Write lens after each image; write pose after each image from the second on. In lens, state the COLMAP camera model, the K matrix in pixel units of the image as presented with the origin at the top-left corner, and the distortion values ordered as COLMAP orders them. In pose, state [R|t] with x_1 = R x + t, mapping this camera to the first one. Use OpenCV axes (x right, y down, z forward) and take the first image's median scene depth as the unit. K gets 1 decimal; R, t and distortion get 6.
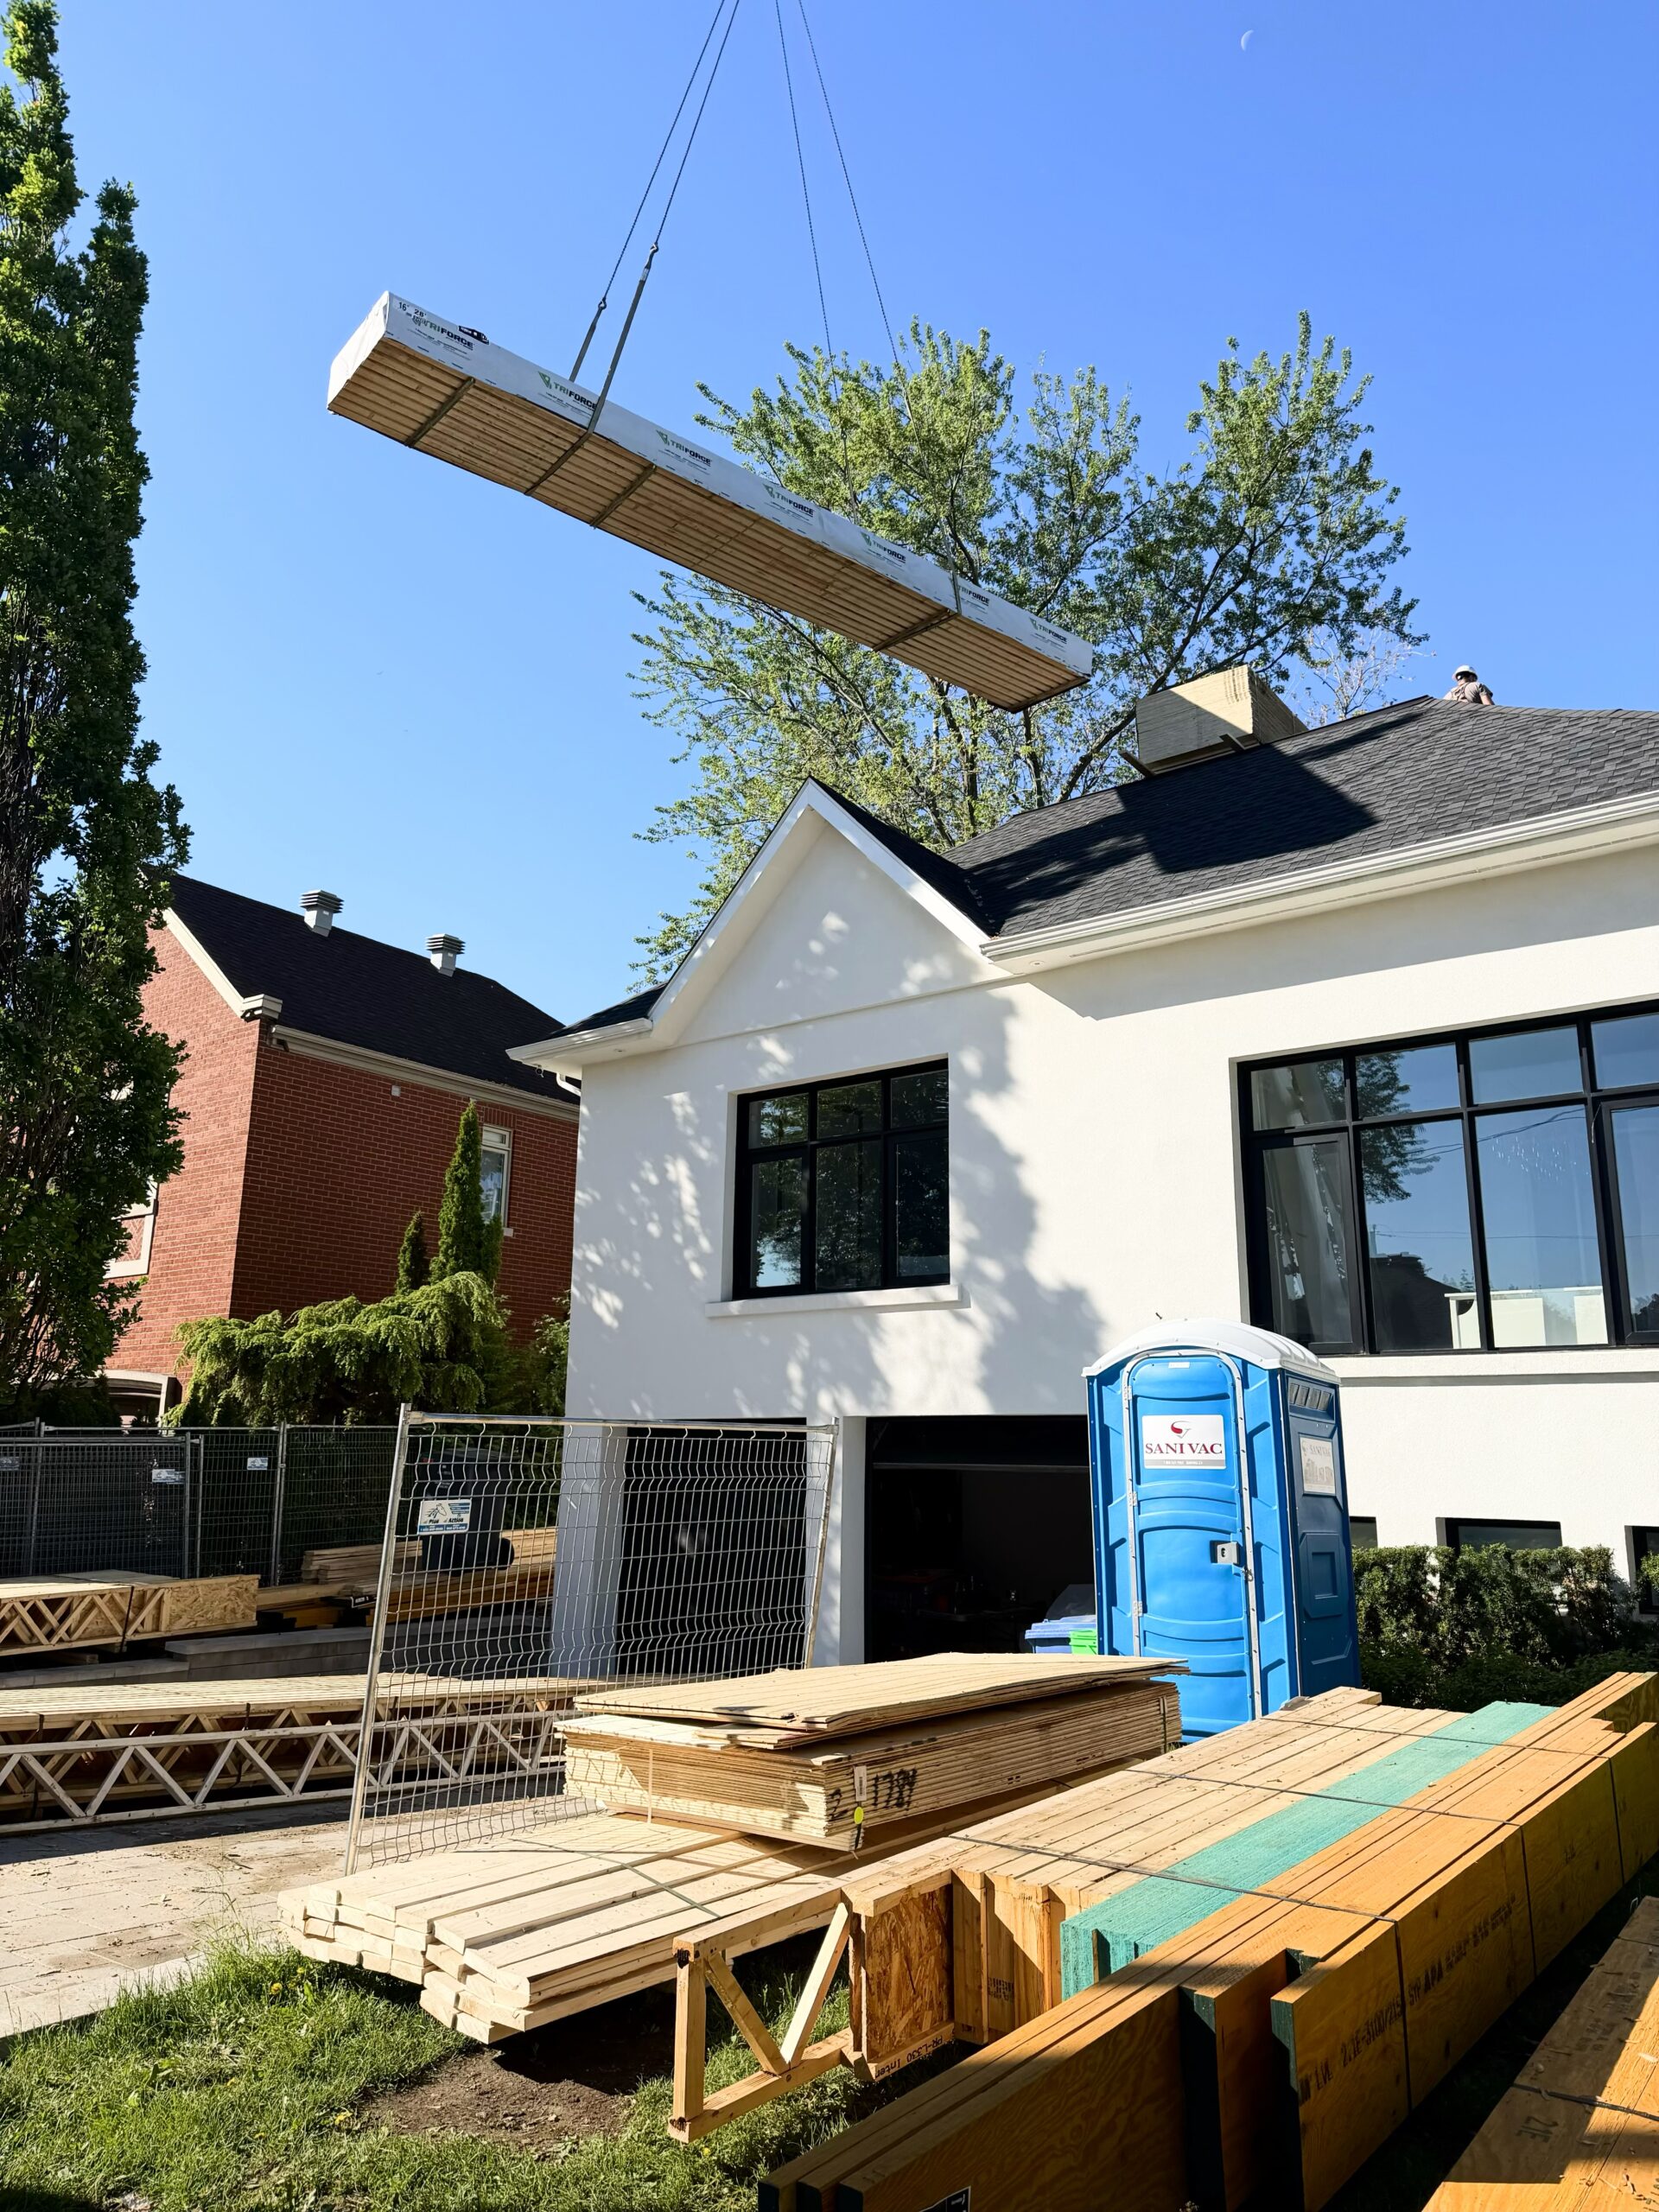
lens RADIAL K [[1564.1, 0, 838.6], [0, 1564.1, 1122.0], [0, 0, 1]] dist [0.037564, -0.042974]
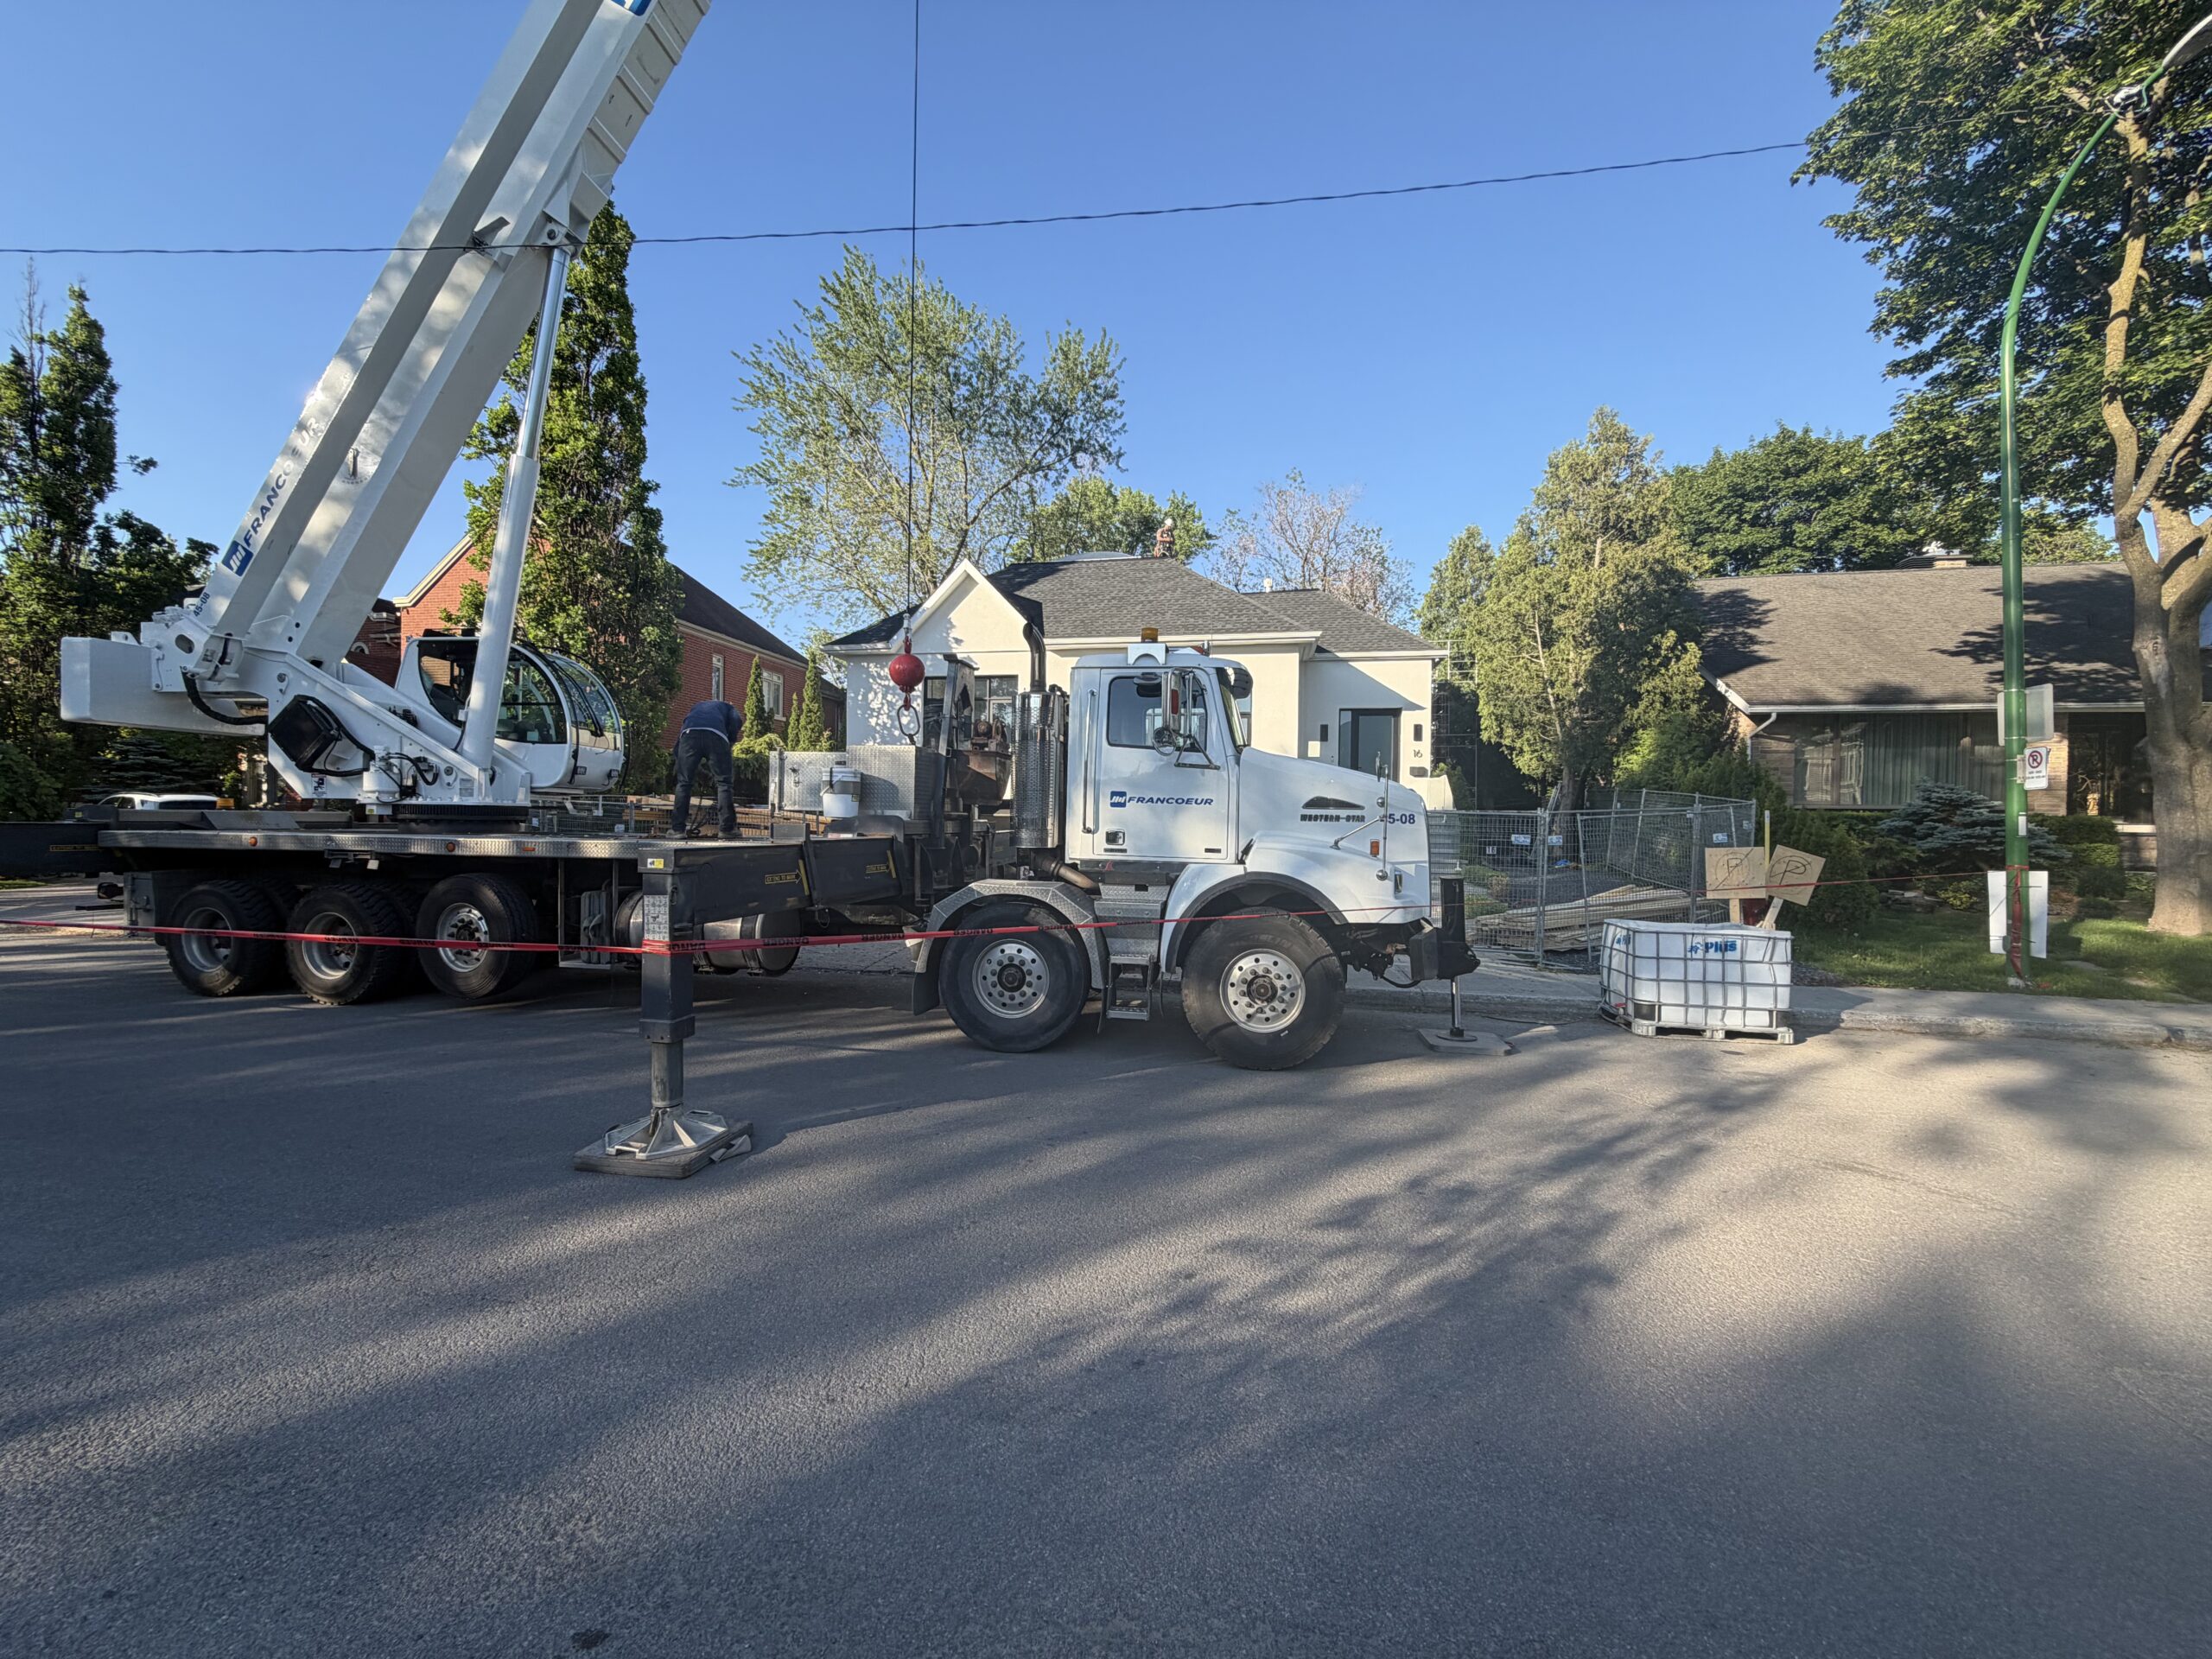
lens RADIAL K [[887.2, 0, 1095.8], [0, 887.2, 827.7], [0, 0, 1]] dist [0.000007, -0.000117]
pose [[0.901690, -0.005896, 0.432342, -0.266336], [-0.093749, 0.973455, 0.208798, -0.064348], [-0.422097, -0.228803, 0.877202, -0.285729]]
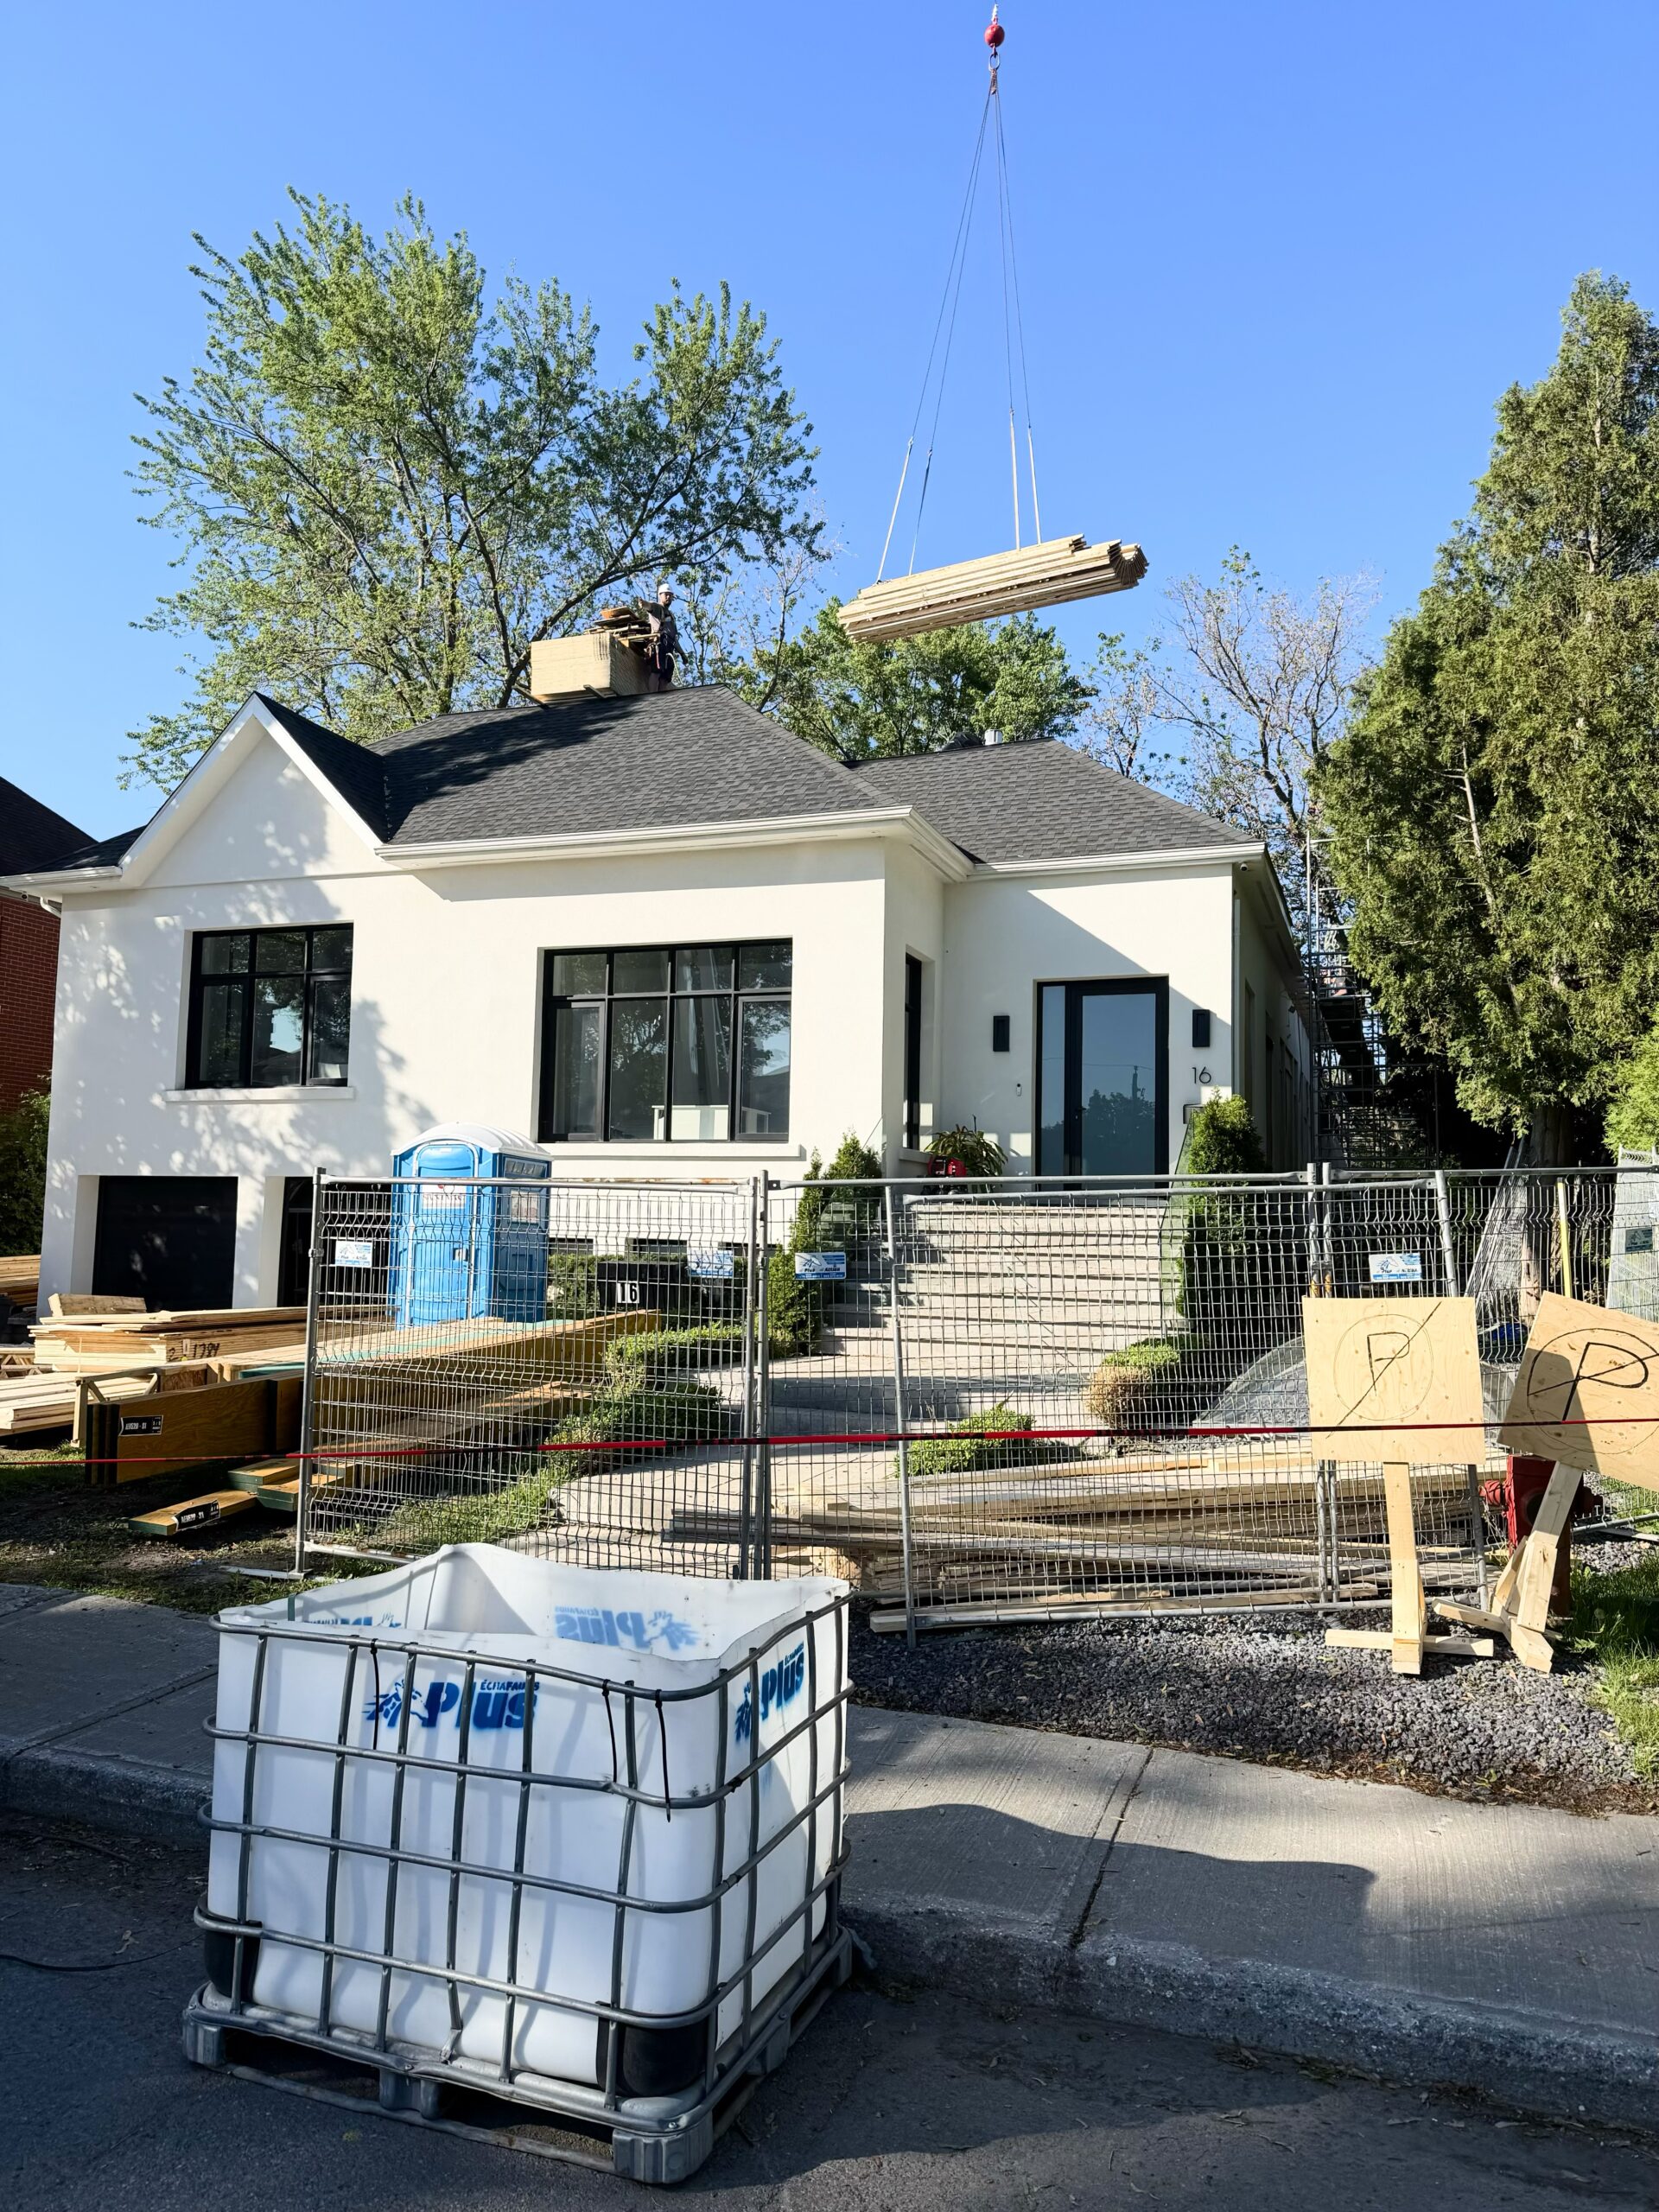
lens RADIAL K [[1564.1, 0, 818.5], [0, 1564.1, 1096.4], [0, 0, 1]] dist [0.037564, -0.042974]
pose [[0.961378, 0.032327, 0.273328, 0.048728], [-0.069301, 0.989515, 0.126720, -0.048841], [-0.266366, -0.140768, 0.953538, -0.242092]]
